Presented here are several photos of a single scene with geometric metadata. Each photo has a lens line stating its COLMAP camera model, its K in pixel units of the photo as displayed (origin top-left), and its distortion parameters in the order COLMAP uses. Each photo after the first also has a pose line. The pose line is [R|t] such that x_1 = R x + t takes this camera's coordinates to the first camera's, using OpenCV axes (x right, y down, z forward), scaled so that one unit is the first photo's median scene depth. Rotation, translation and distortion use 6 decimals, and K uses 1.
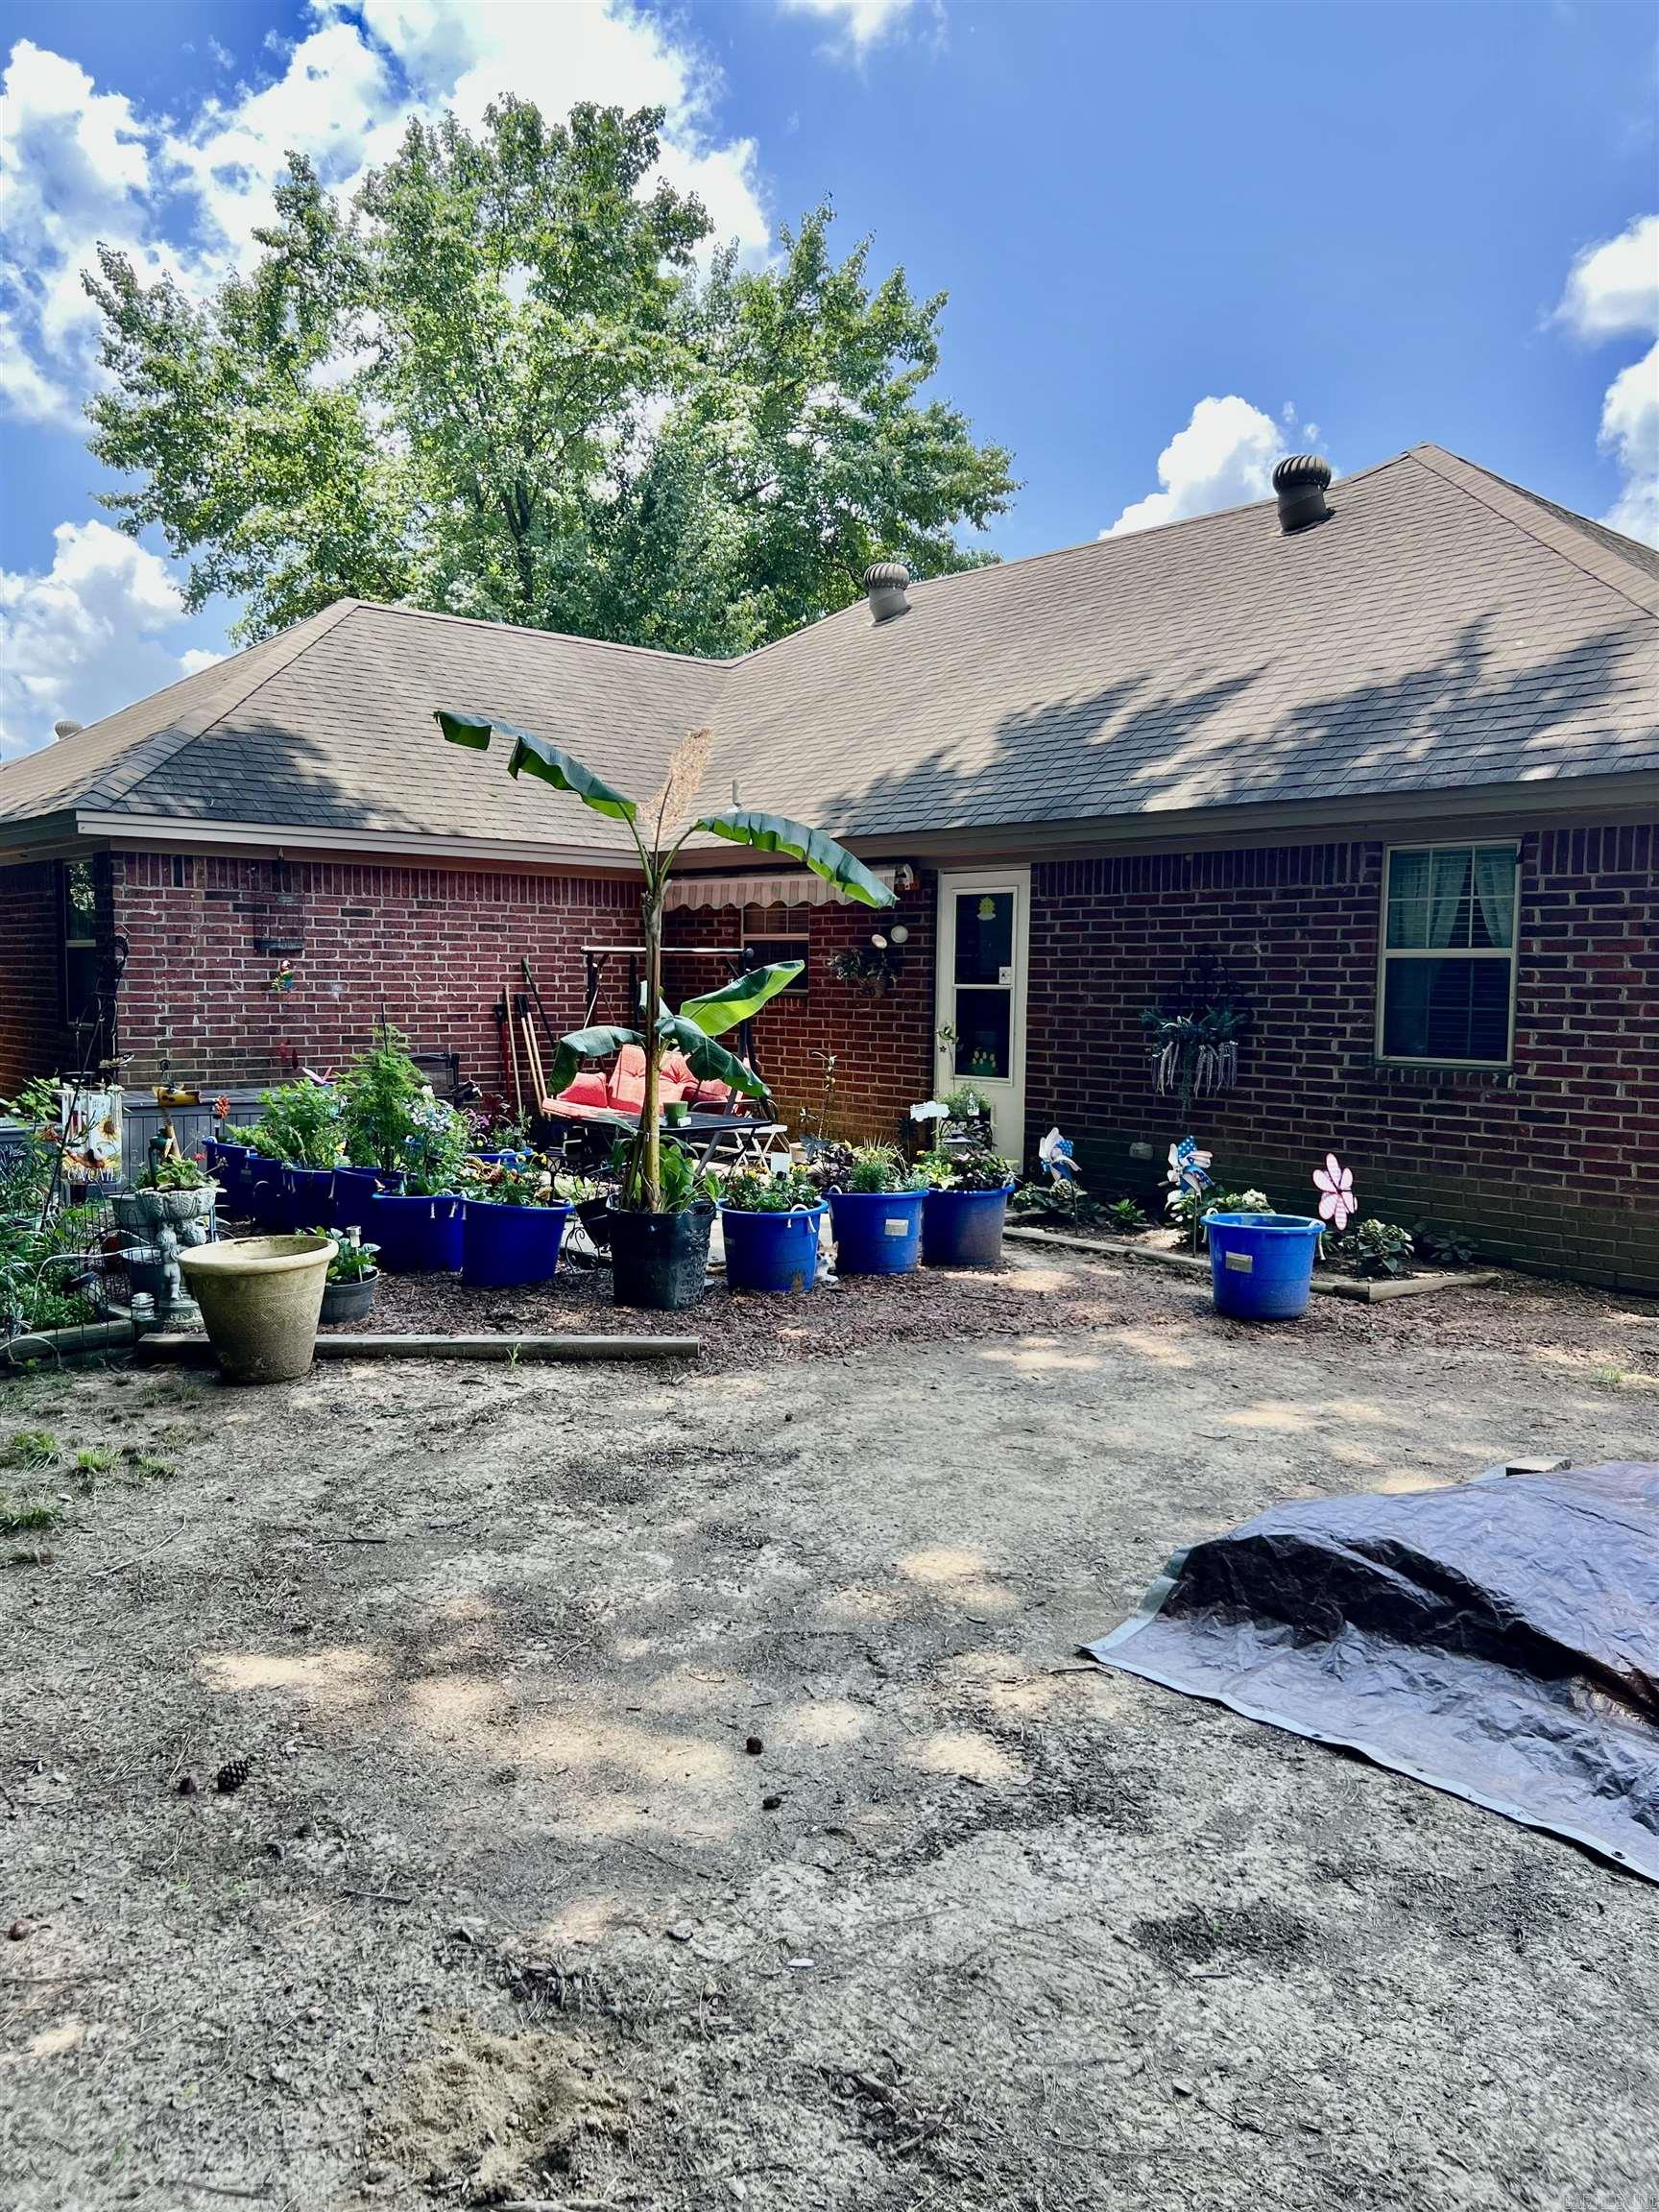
lens RADIAL K [[1706.4, 0, 794.7], [0, 1706.4, 1115.2], [0, 0, 1]] dist [0.070382, -0.074688]
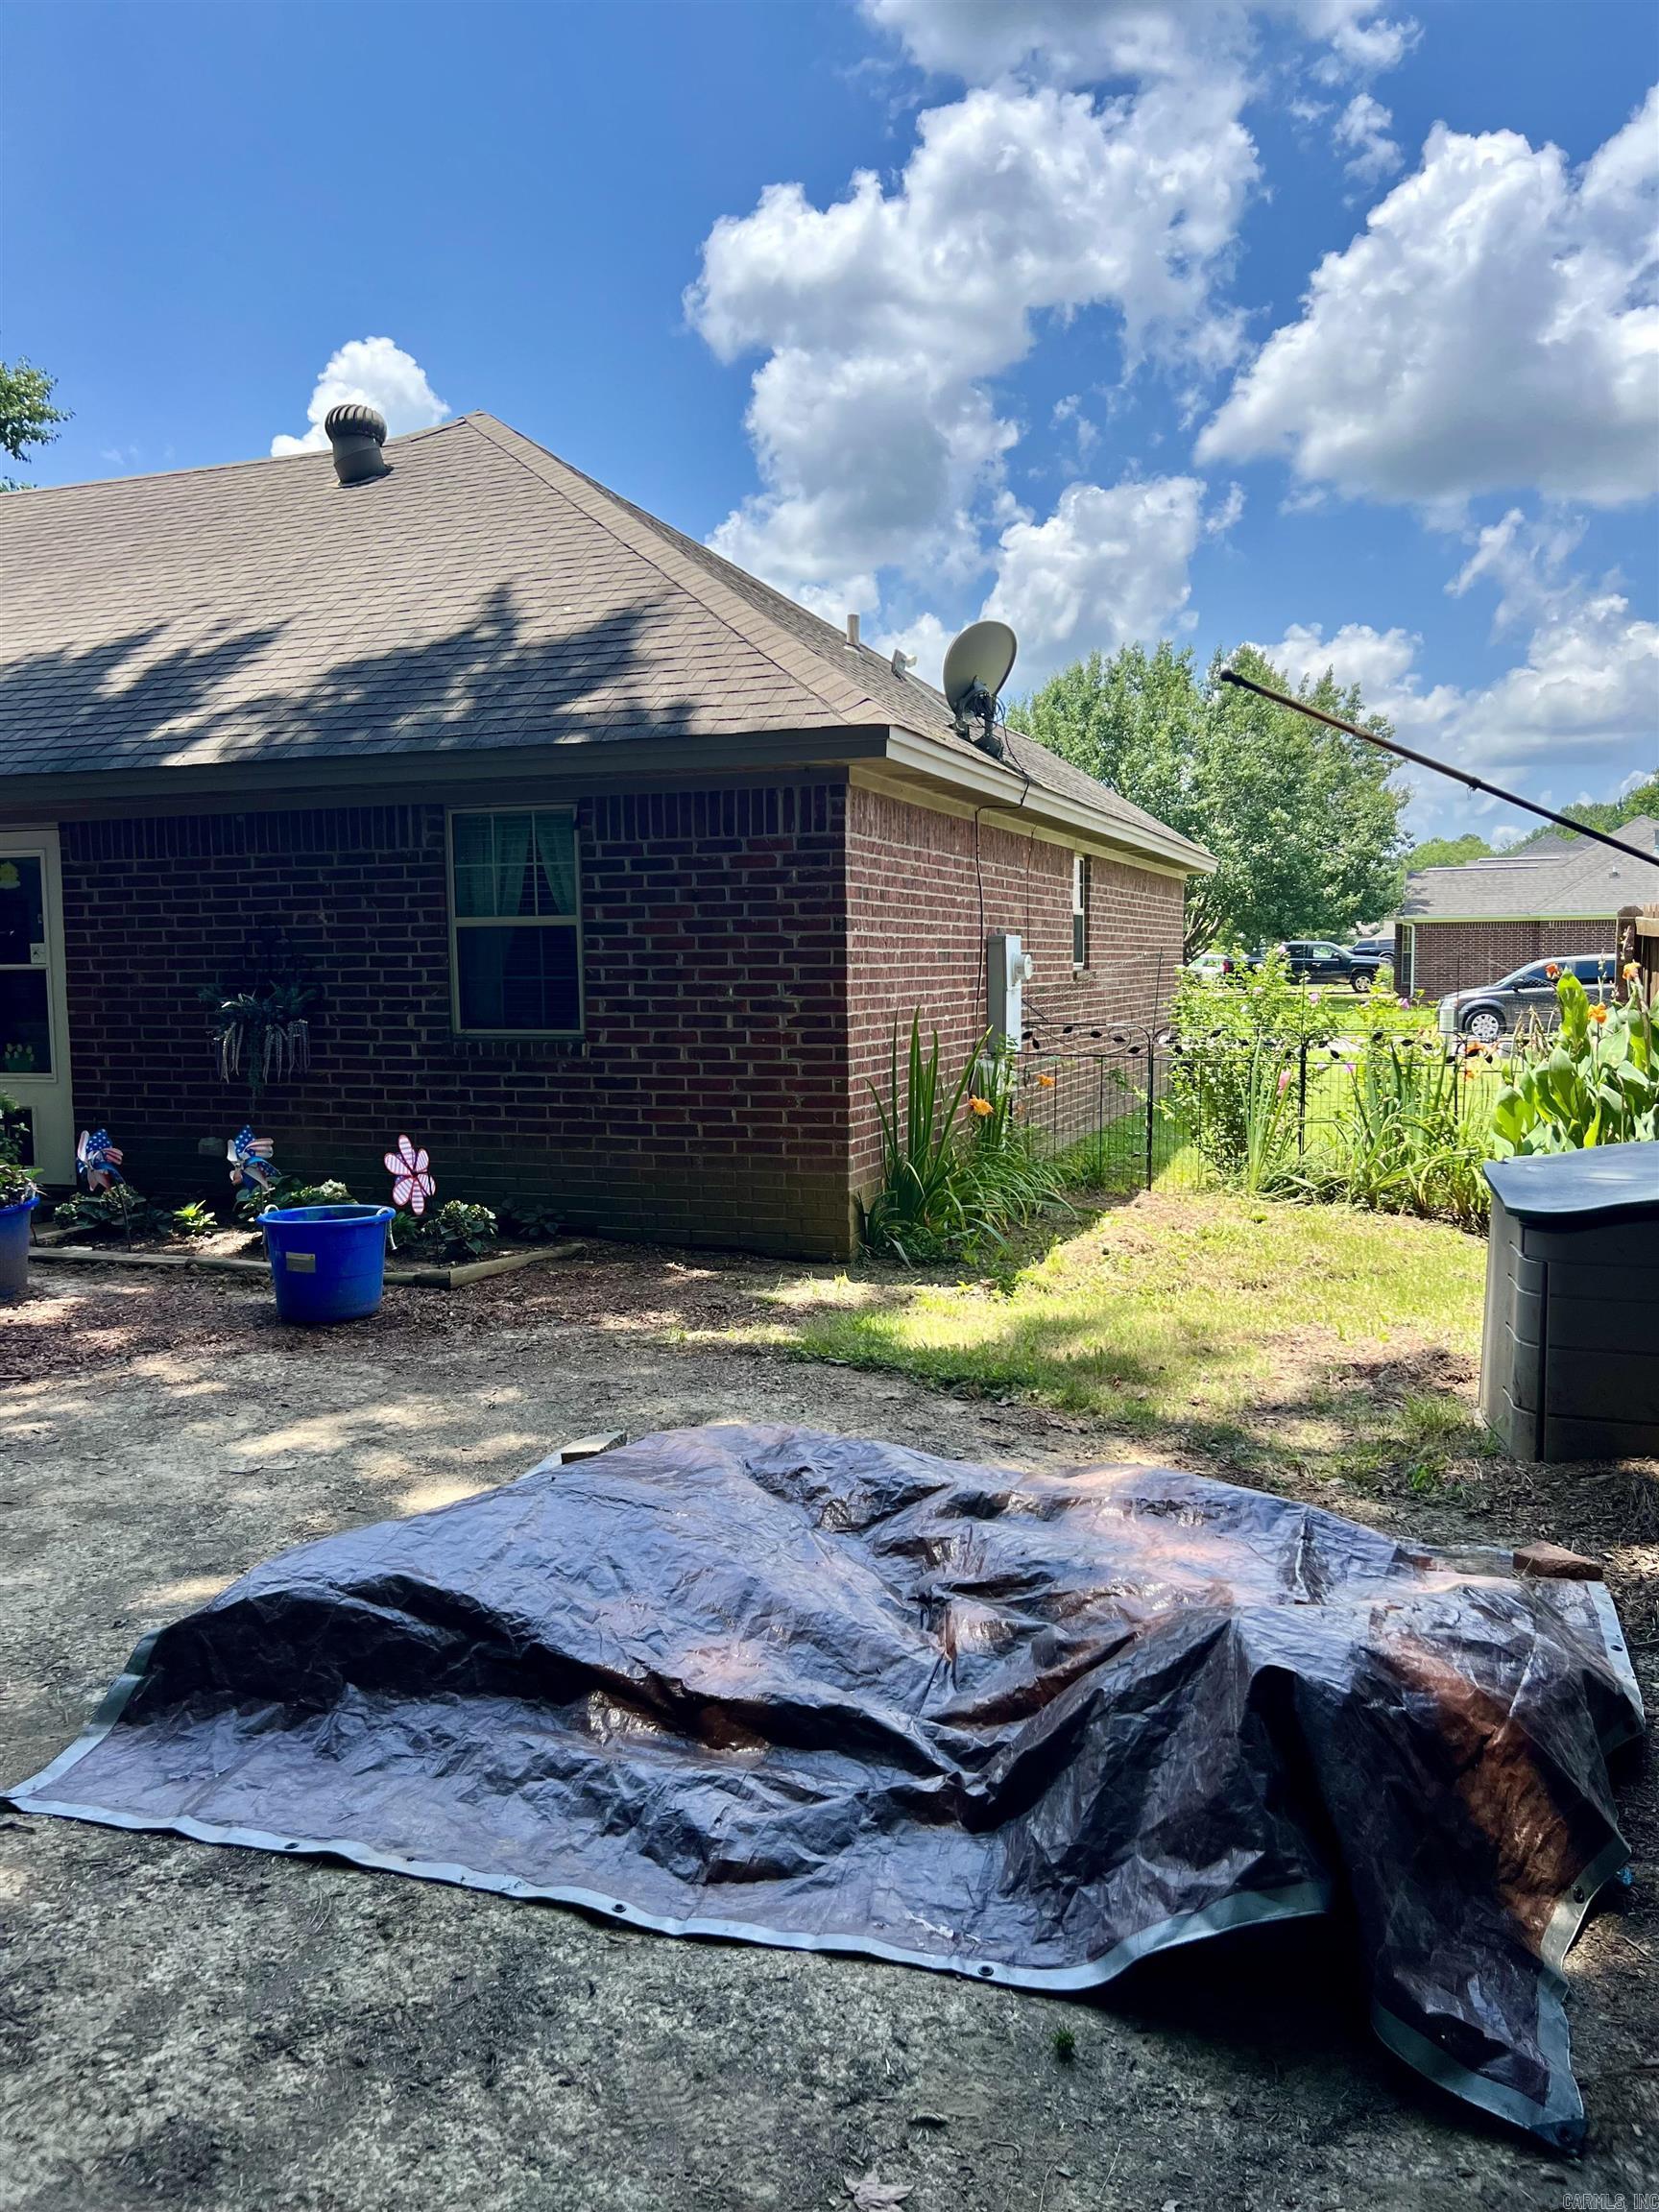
lens RADIAL K [[1683.9, 0, 831.9], [0, 1683.9, 1131.2], [0, 0, 1]] dist [0.022835, -0.030186]
pose [[0.876815, -0.068452, 0.475930, 0.111387], [0.061239, 0.997652, 0.030668, 0.009324], [-0.476912, 0.002255, 0.878948, 0.116268]]
